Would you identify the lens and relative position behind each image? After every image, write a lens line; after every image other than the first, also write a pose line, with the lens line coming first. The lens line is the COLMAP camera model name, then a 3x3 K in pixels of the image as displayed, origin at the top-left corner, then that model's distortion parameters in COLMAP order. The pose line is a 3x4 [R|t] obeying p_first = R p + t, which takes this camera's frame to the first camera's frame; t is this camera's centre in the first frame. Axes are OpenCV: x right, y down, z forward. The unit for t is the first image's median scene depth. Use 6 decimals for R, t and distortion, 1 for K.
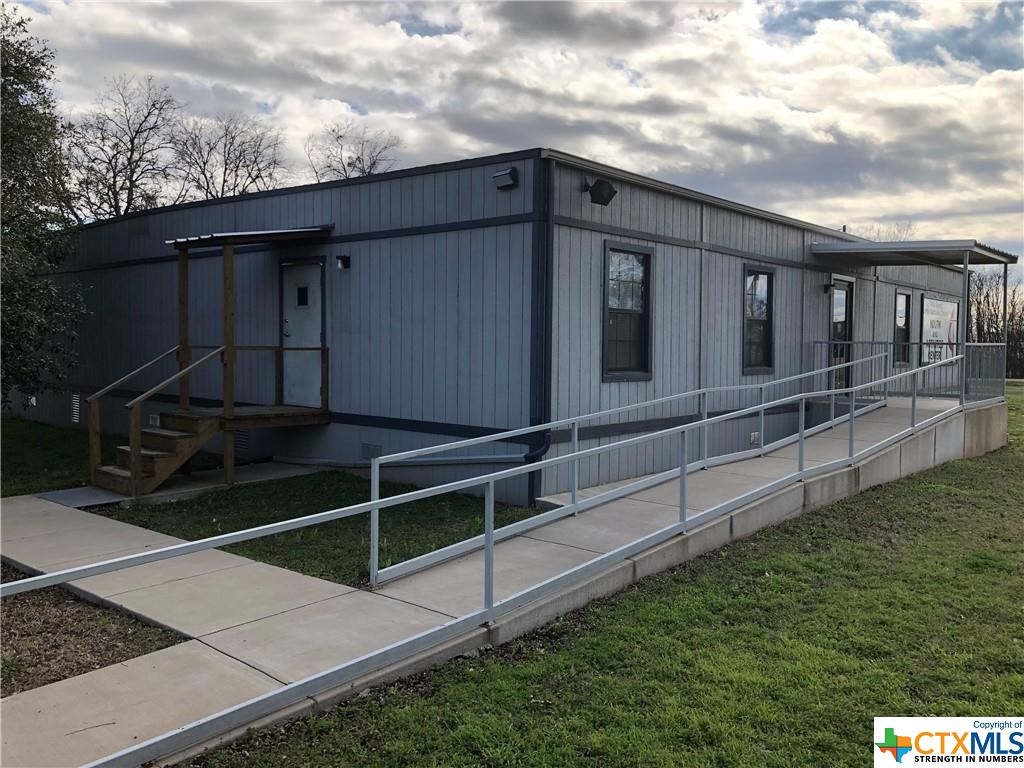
lens RADIAL K [[829.7, 0, 555.8], [0, 829.7, 381.0], [0, 0, 1]] dist [-0.031056, -0.007672]
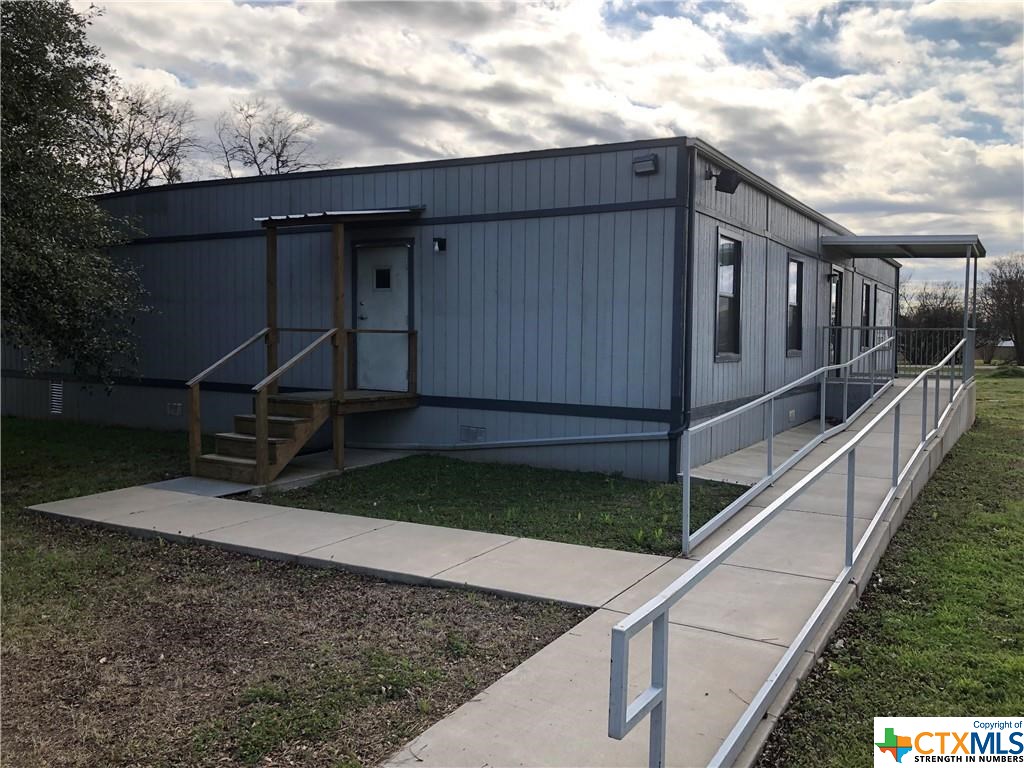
lens RADIAL K [[829.7, 0, 512.0], [0, 829.7, 384.0], [0, 0, 1]] dist [0.046159, -0.013781]
pose [[0.989365, -0.009214, 0.145159, -0.336504], [0.006861, 0.999837, 0.016701, 0.008402], [-0.145289, -0.015527, 0.989267, -0.003523]]
